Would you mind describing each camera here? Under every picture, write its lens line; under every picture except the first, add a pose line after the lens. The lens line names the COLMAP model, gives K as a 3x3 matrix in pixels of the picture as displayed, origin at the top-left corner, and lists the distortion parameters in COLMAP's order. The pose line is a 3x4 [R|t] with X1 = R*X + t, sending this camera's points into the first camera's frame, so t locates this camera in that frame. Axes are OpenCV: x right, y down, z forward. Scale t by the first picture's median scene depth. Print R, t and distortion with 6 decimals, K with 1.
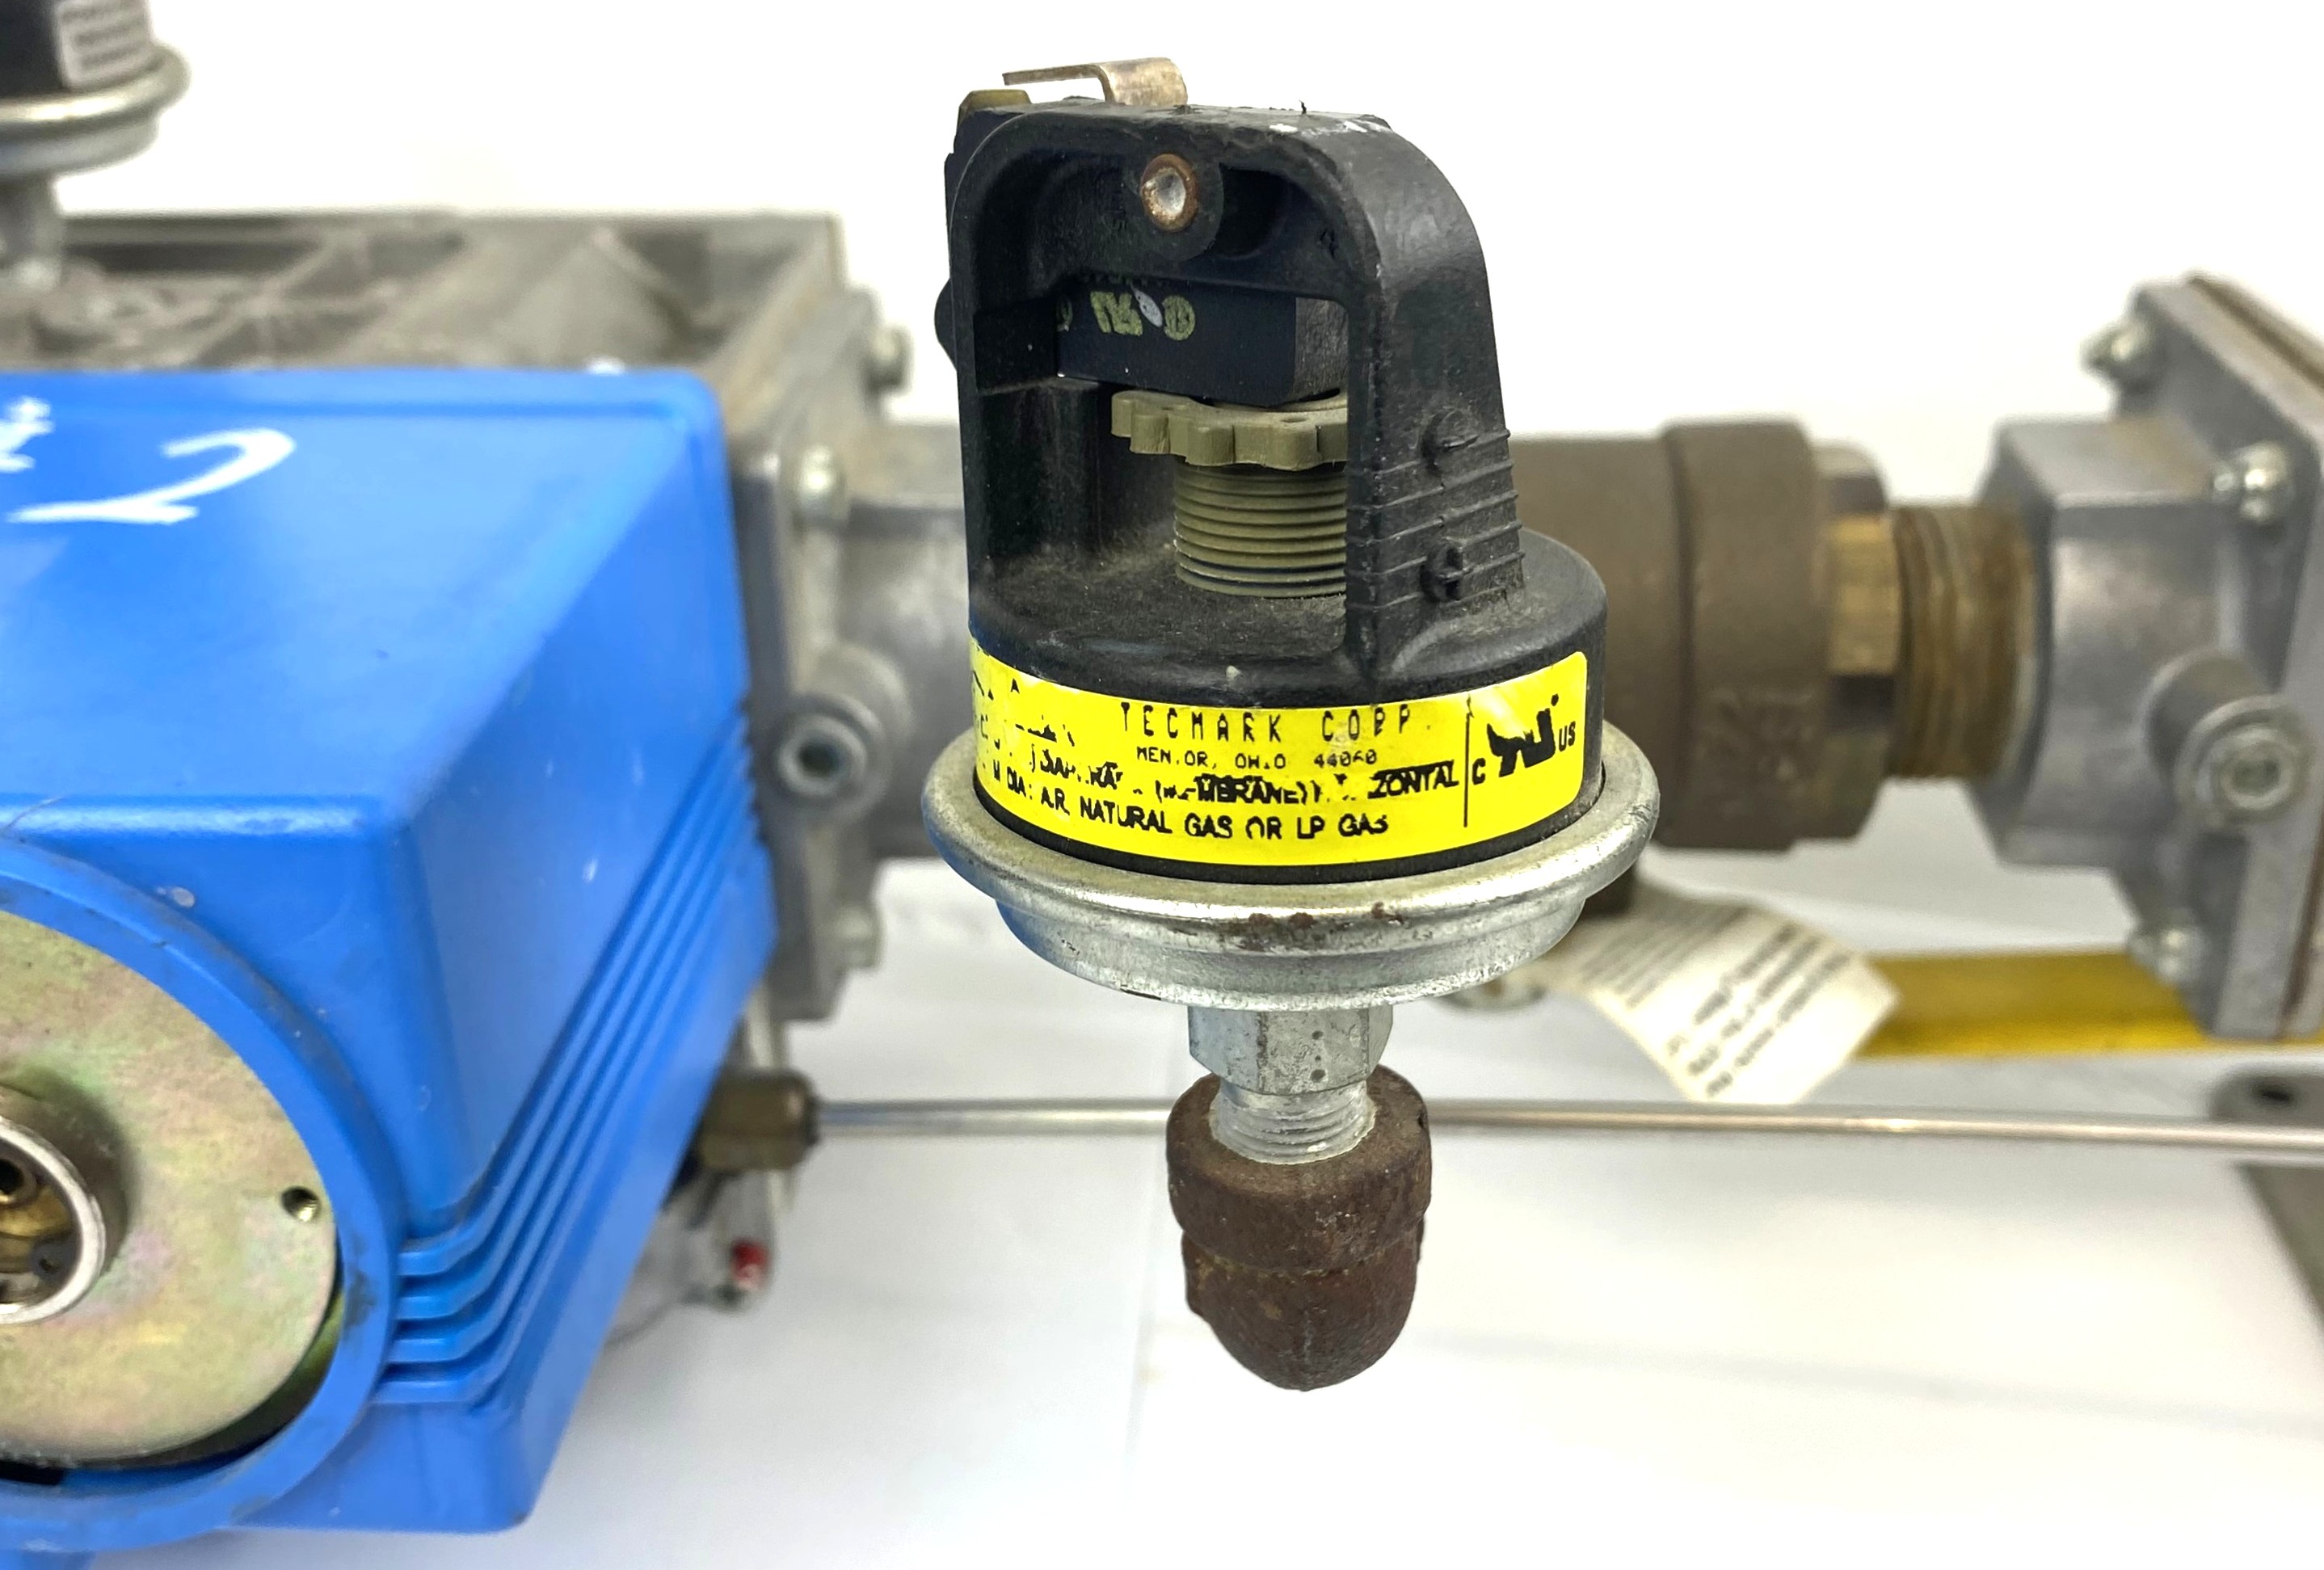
lens RADIAL K [[2447.8, 0, 1162.0], [0, 2447.8, 785.0], [0, 0, 1]] dist [0.125673, -0.378976]
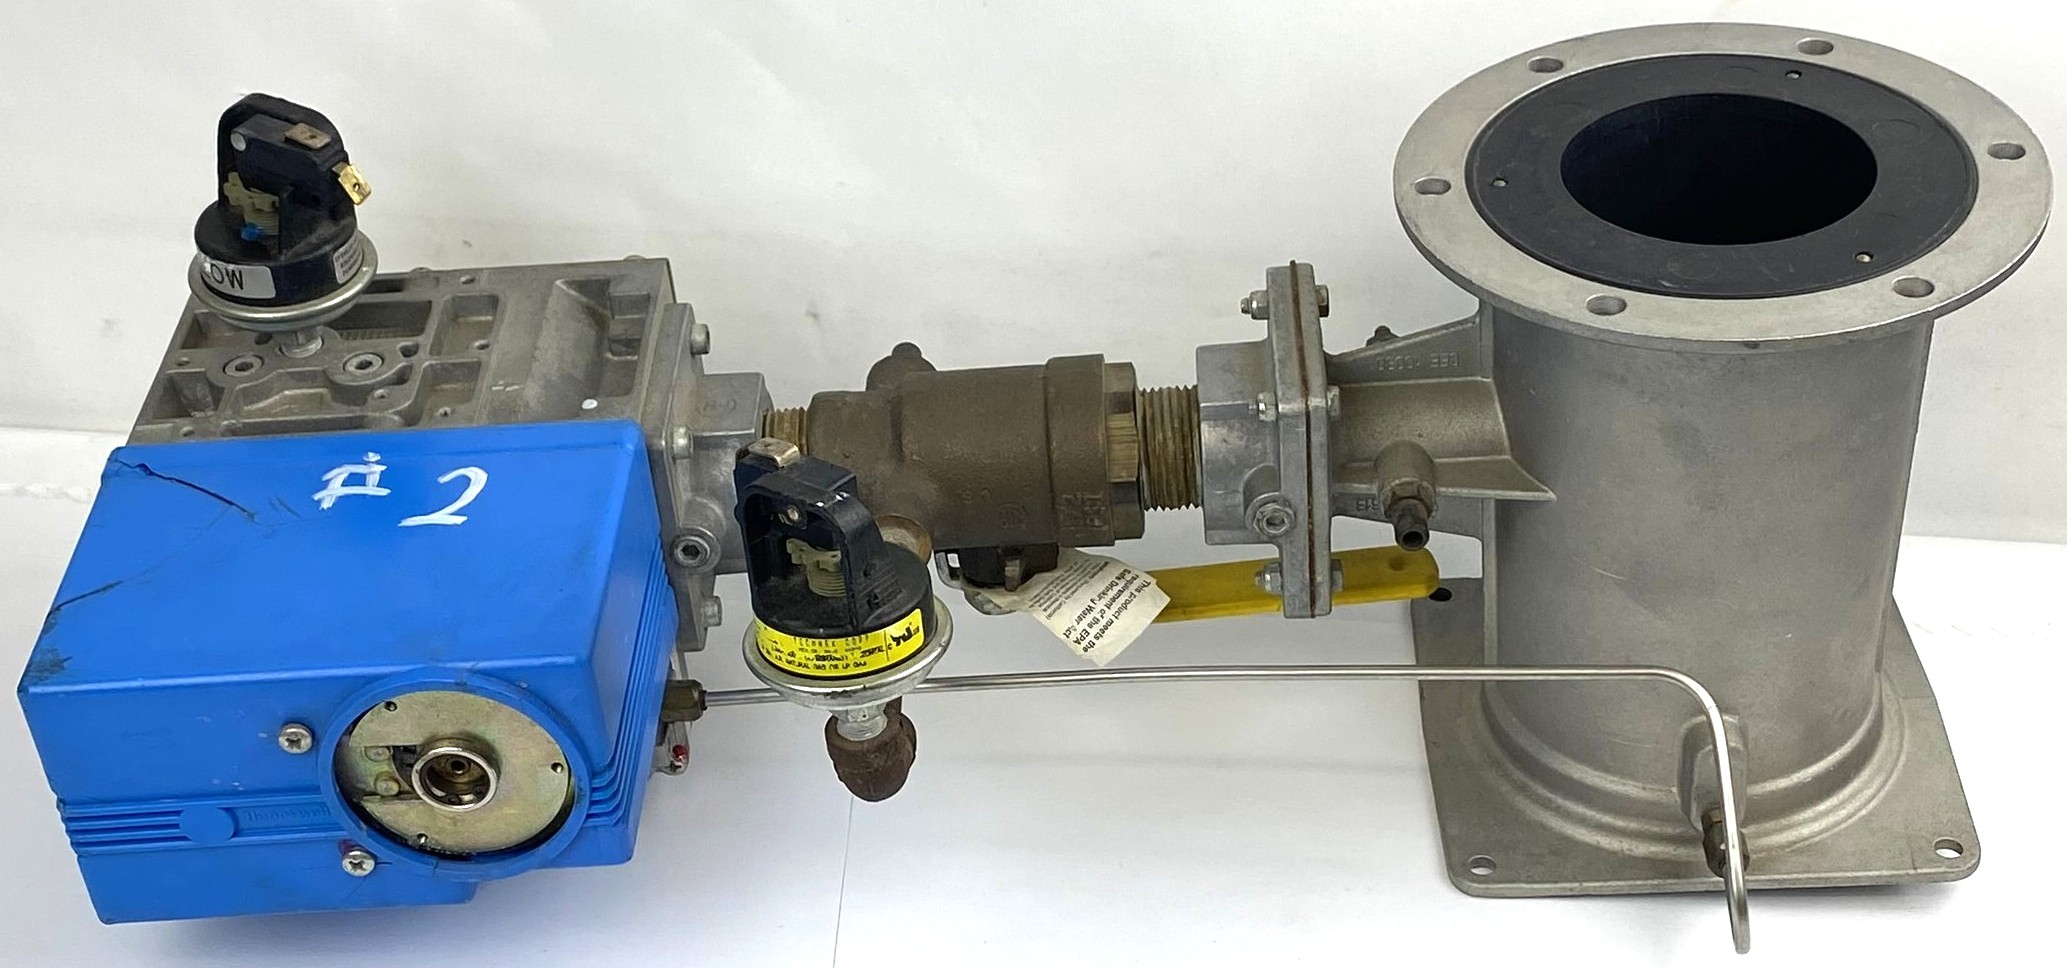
lens RADIAL K [[3125.3, 0, 1033.5], [0, 3125.3, 484.0], [0, 0, 1]] dist [-0.005911, 0.001232]
pose [[0.997189, -0.074926, -0.001050, 0.293644], [0.074021, 0.982766, 0.169387, -0.826137], [-0.011660, -0.168989, 0.985549, -2.911162]]
